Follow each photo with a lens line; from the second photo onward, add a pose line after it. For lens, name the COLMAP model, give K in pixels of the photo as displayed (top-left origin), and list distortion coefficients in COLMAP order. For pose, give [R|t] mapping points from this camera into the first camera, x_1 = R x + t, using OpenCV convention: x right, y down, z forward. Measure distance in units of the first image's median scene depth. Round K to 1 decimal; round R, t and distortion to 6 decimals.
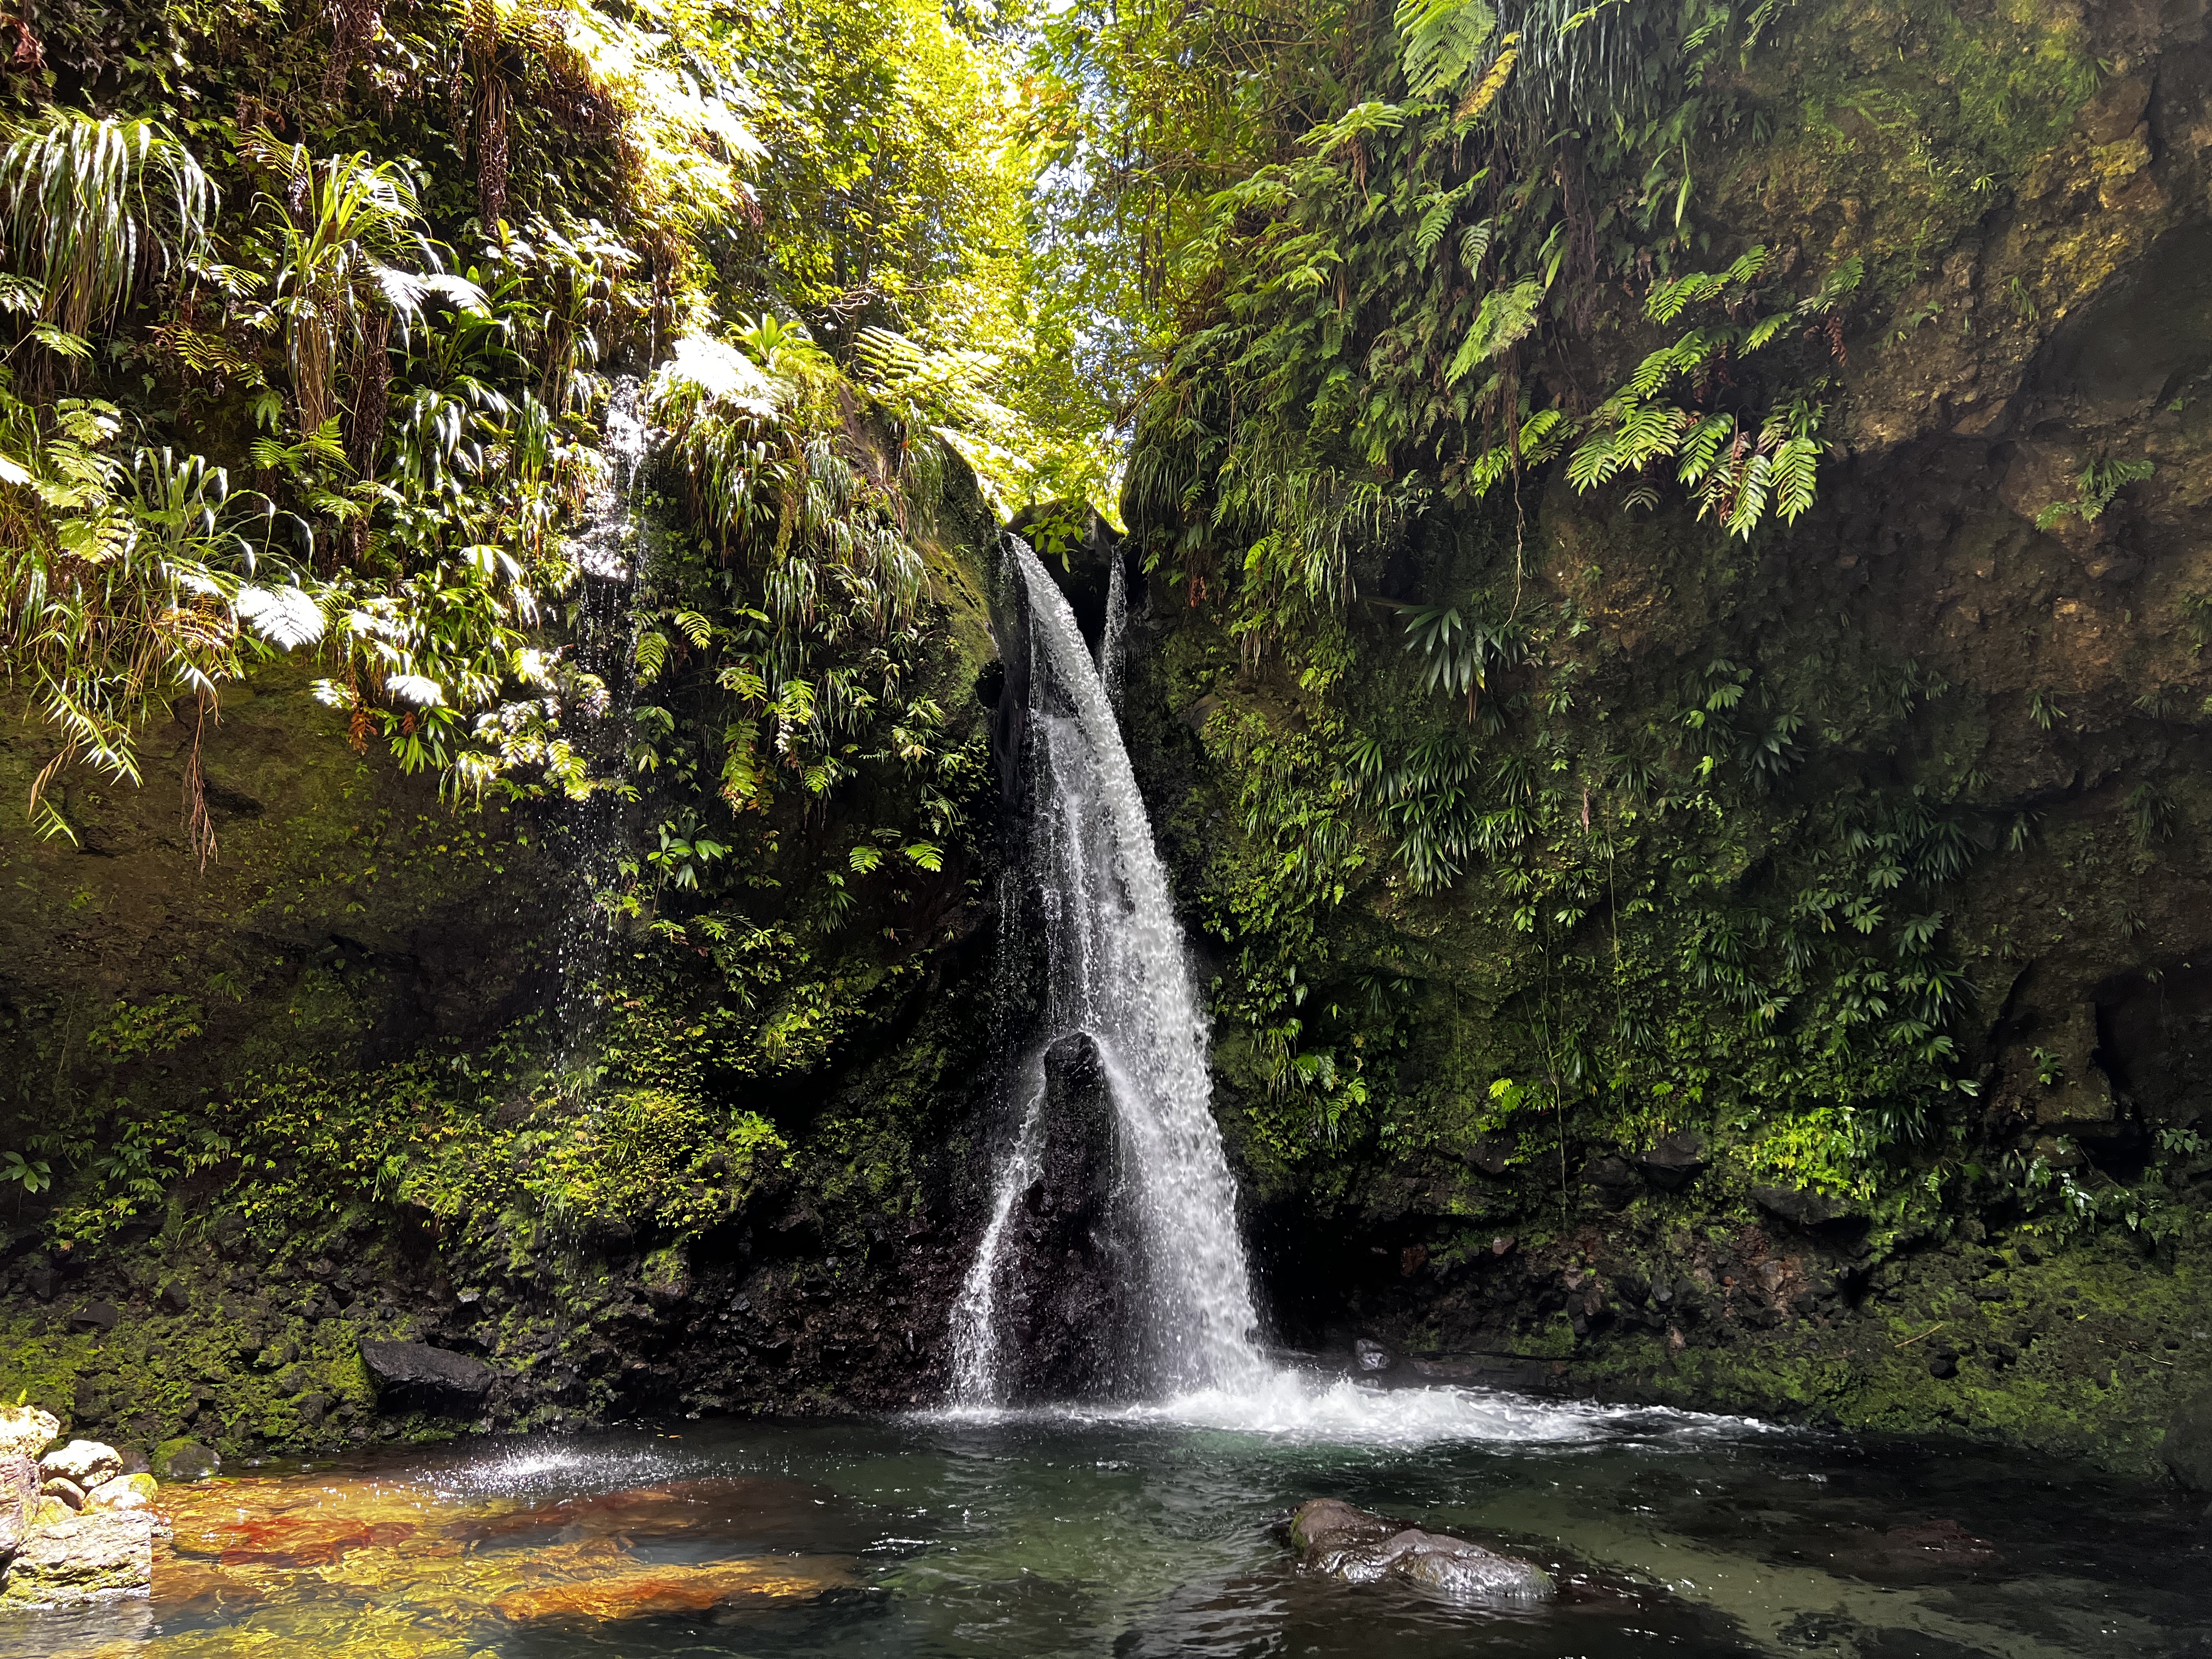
lens RADIAL K [[1646.3, 0, 1106.0], [0, 1646.3, 839.3], [0, 0, 1]] dist [0.055777, -0.056141]
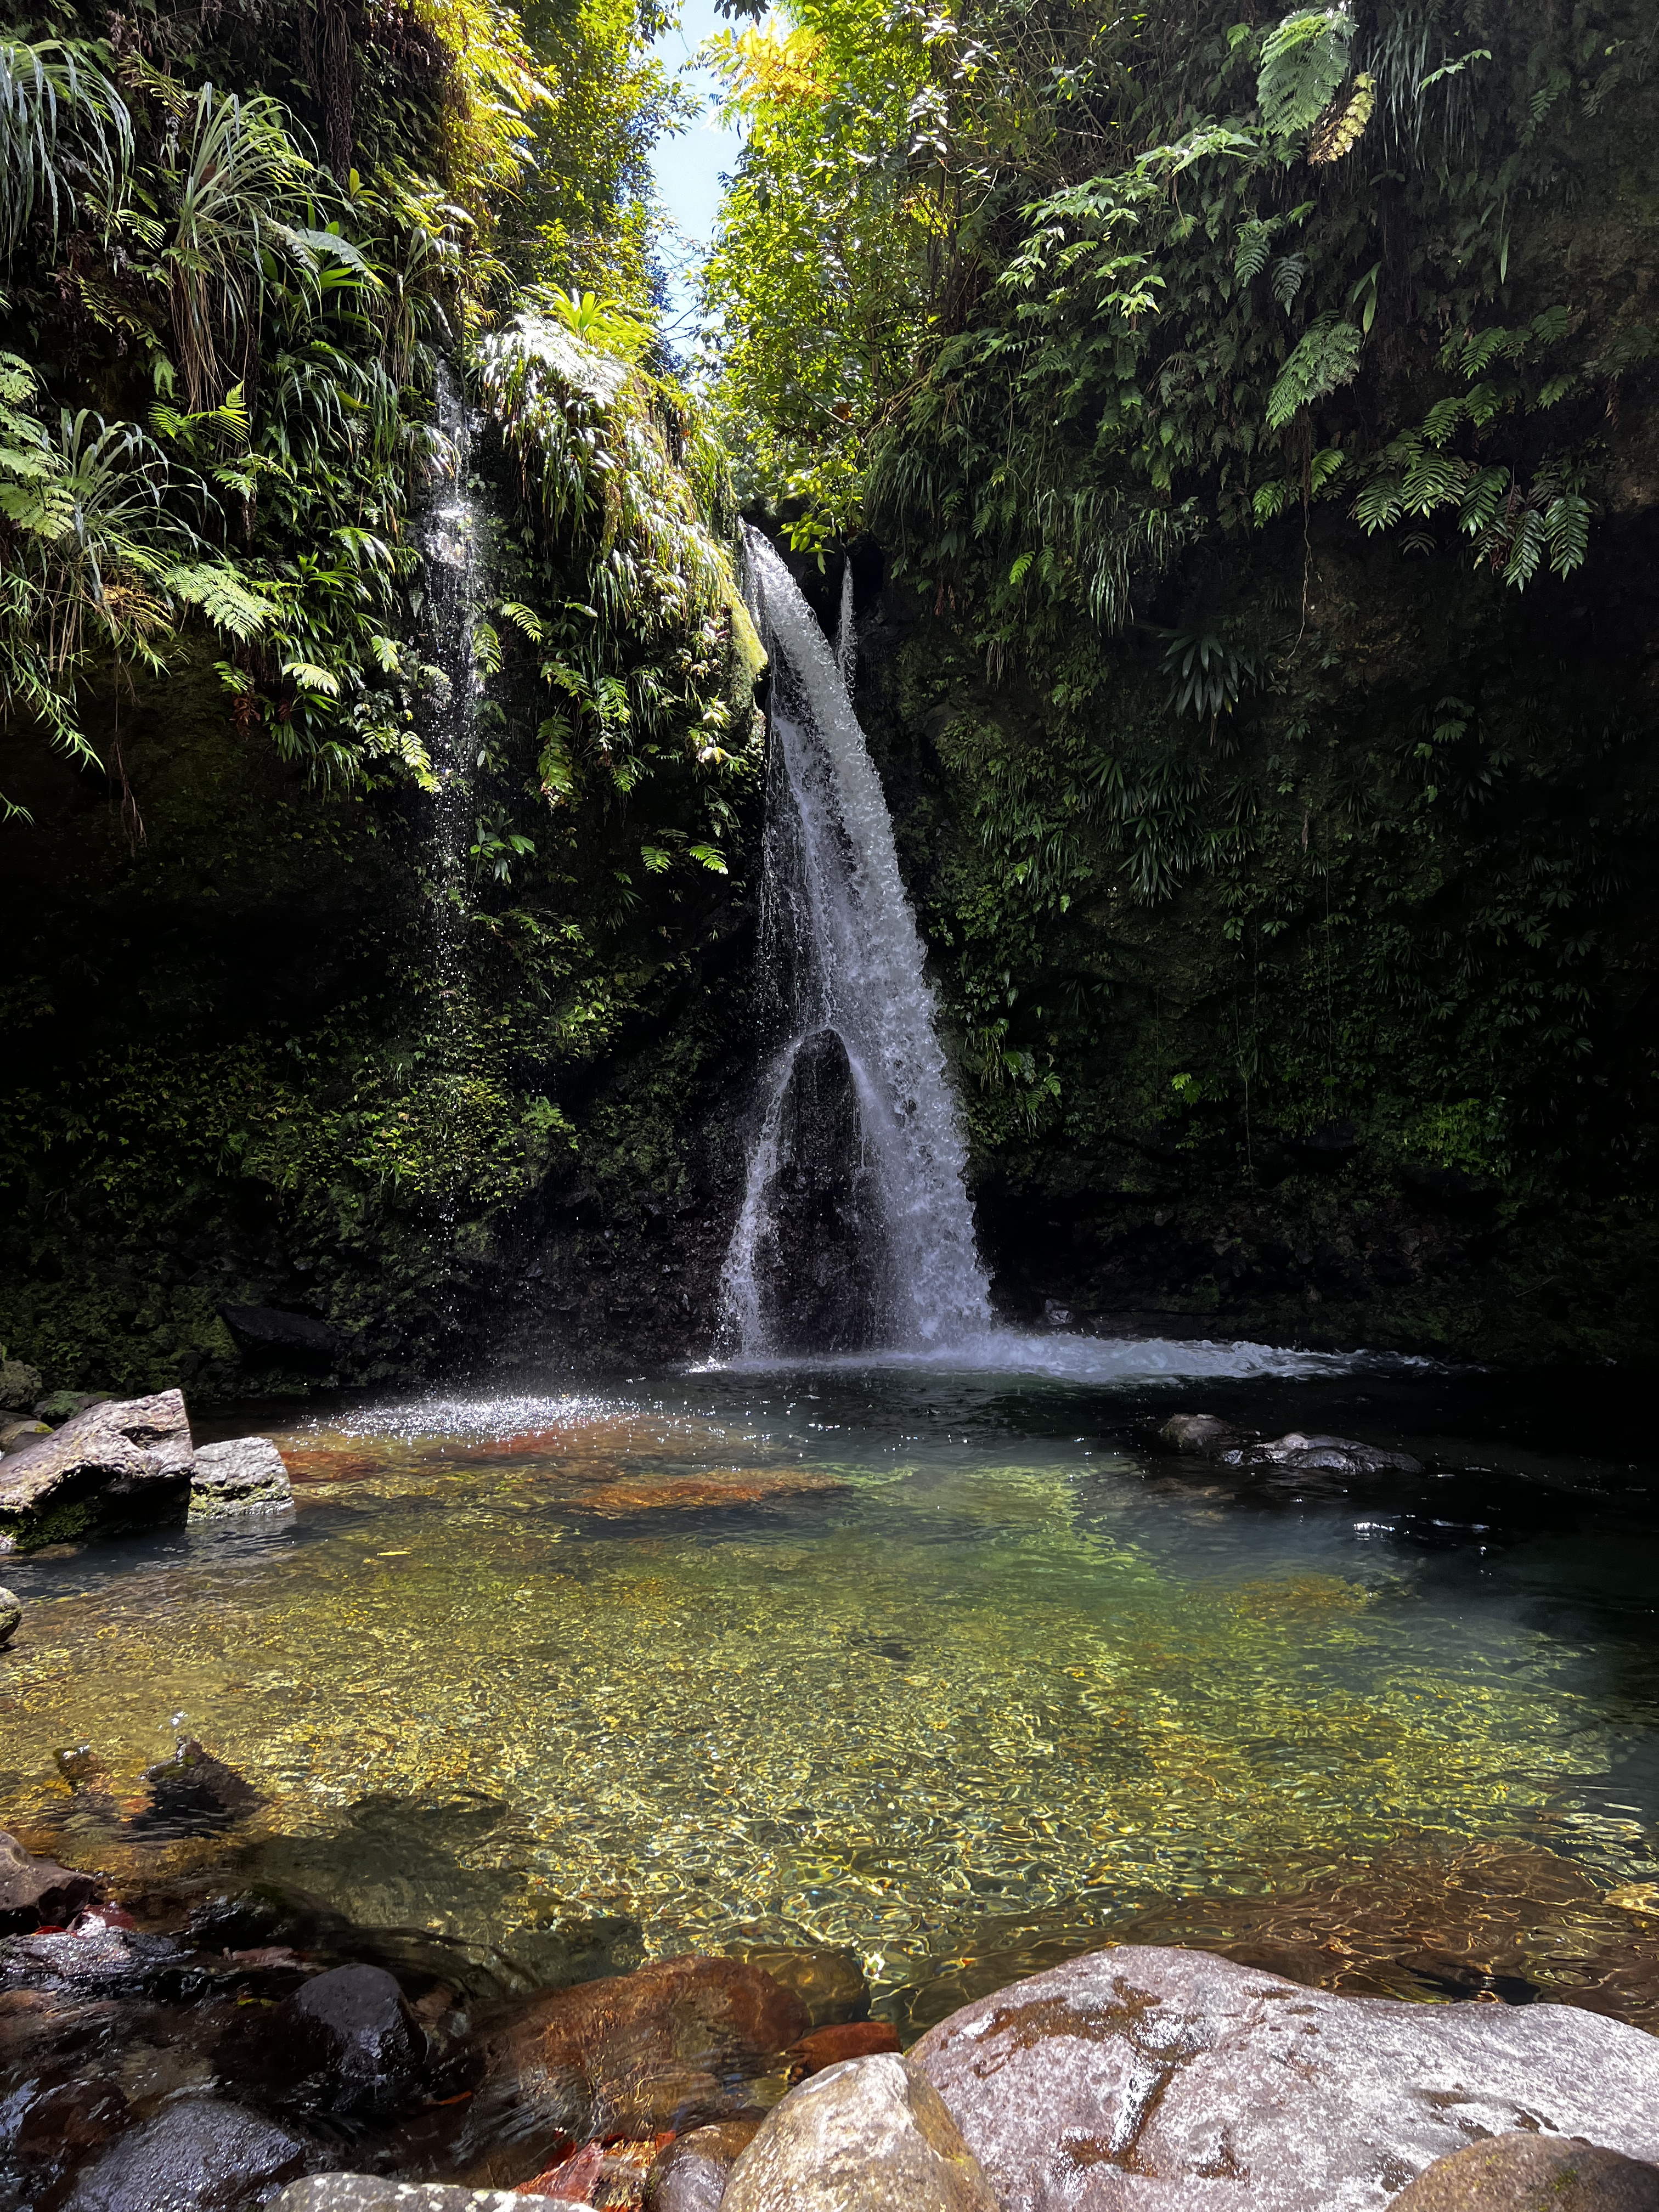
lens RADIAL K [[1646.3, 0, 831.4], [0, 1646.3, 1120.1], [0, 0, 1]] dist [0.055777, -0.056141]
pose [[0.987475, 0.004855, 0.157703, -0.203752], [-0.031855, 0.985077, 0.169140, -0.004628], [-0.154528, -0.172045, 0.972893, -0.058467]]
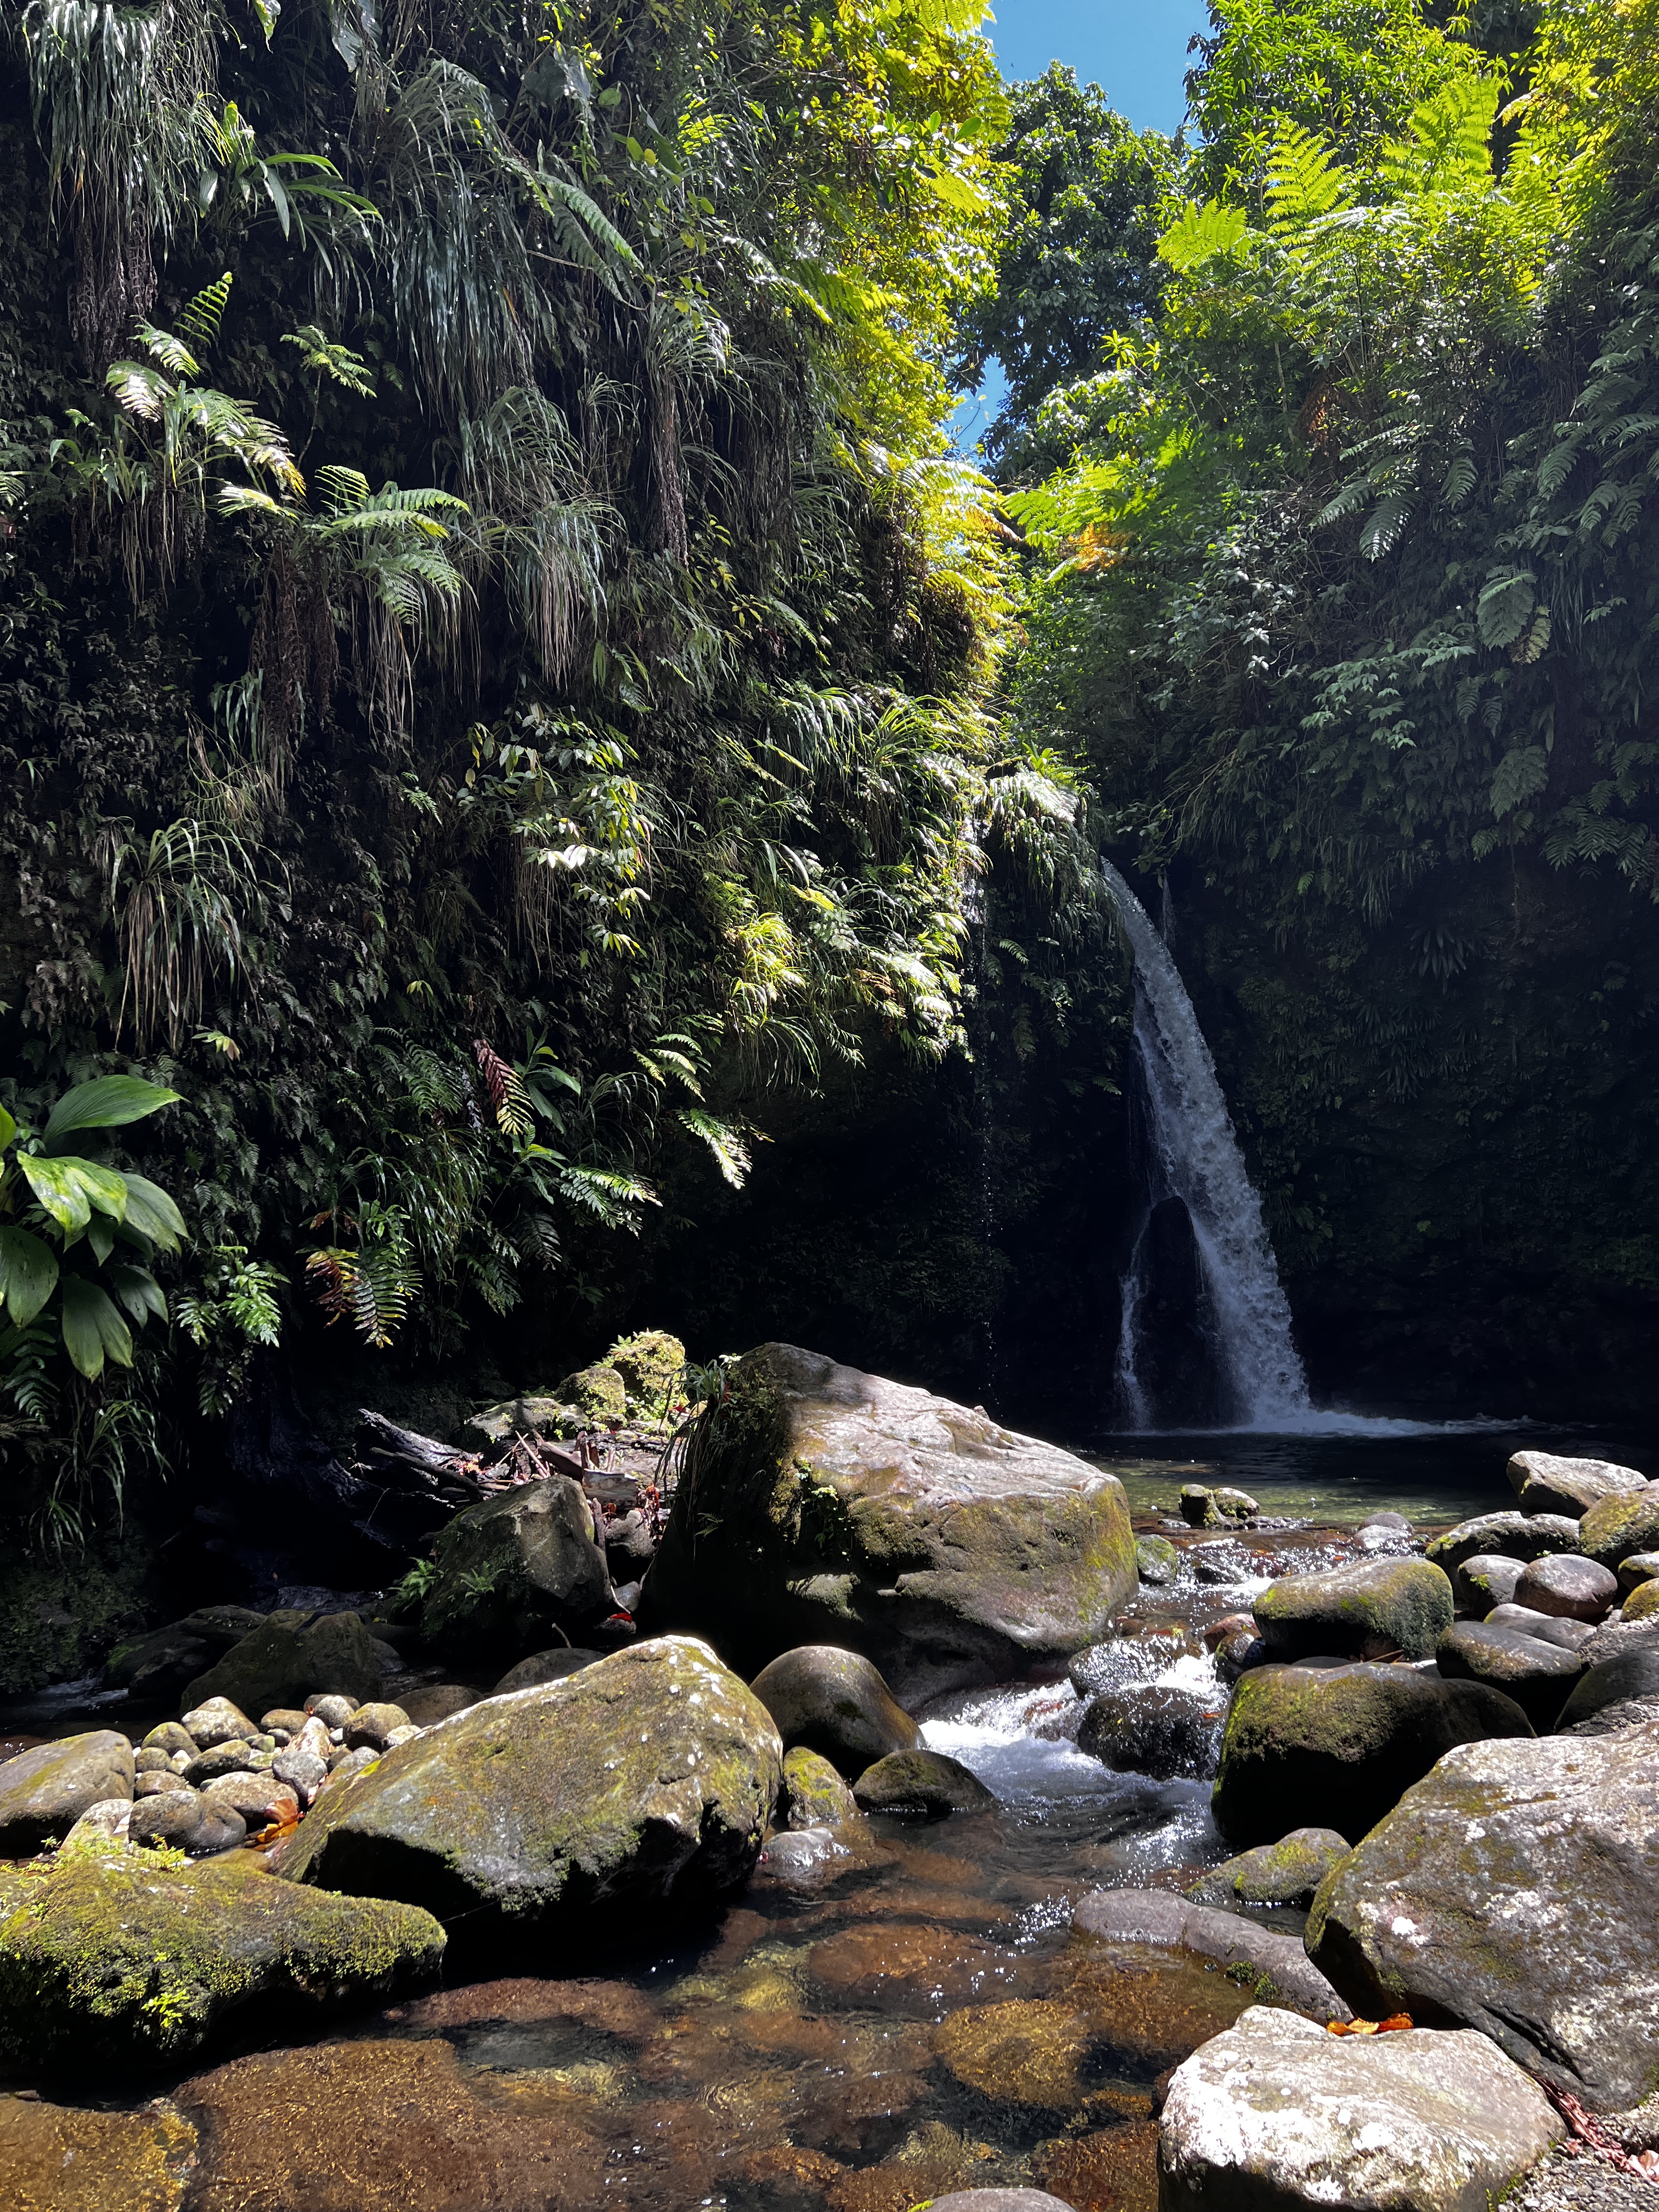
lens RADIAL K [[1646.3, 0, 830.6], [0, 1646.3, 1112.2], [0, 0, 1]] dist [0.055777, -0.056141]
pose [[0.995490, -0.011560, 0.094155, -0.534504], [0.004509, 0.997192, 0.074754, -0.083594], [-0.094755, -0.073992, 0.992747, -0.541057]]
